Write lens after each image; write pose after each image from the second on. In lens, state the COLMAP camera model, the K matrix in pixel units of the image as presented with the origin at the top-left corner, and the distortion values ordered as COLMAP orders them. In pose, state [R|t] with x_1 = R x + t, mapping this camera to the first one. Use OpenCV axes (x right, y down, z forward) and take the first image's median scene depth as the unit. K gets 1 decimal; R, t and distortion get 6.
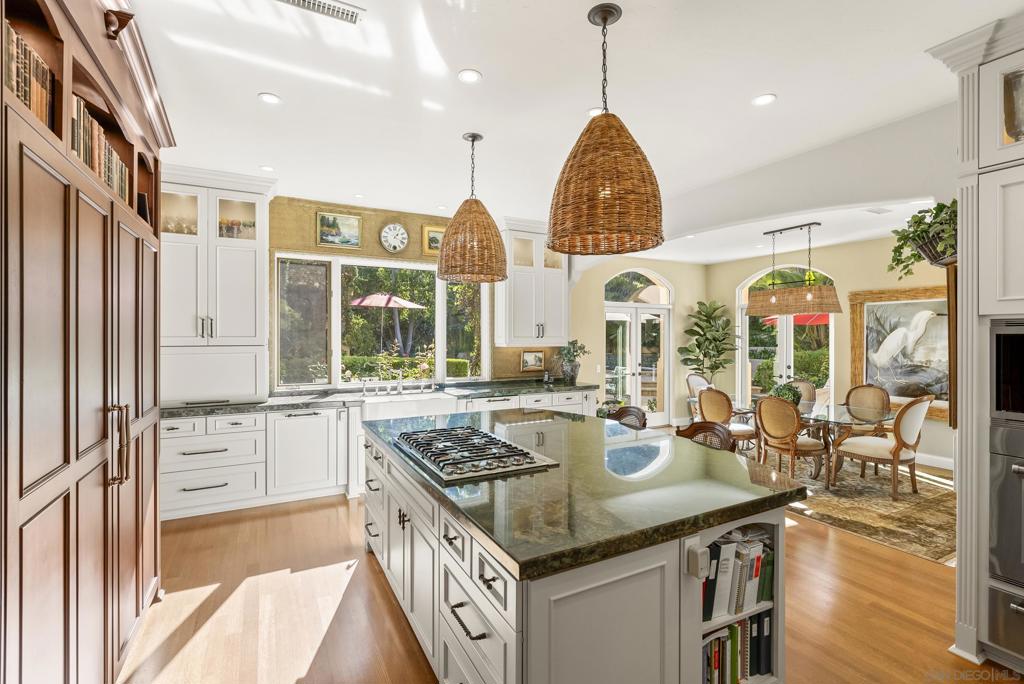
lens RADIAL K [[467.5, 0, 514.8], [0, 467.5, 335.7], [0, 0, 1]] dist [-0.001861, -0.000266]
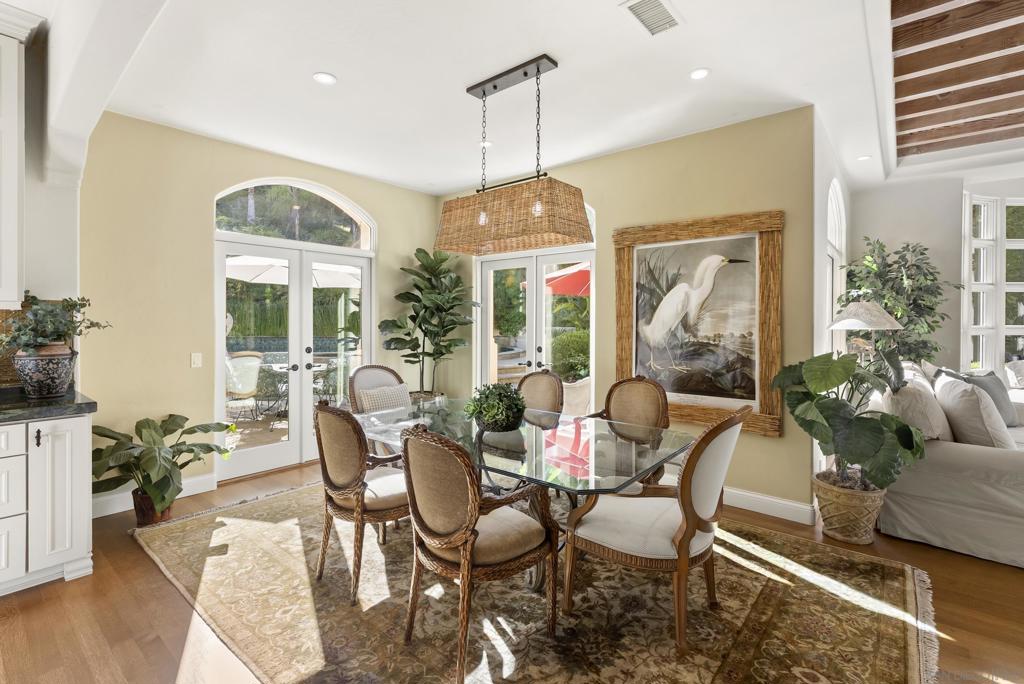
lens RADIAL K [[467.5, 0, 520.9], [0, 467.5, 321.8], [0, 0, 1]] dist [-0.001861, -0.000266]
pose [[0.926082, 0.002218, 0.377317, 0.380117], [-0.002942, 0.999995, 0.001343, 0.033188], [-0.377312, -0.002354, 0.926083, 0.486163]]
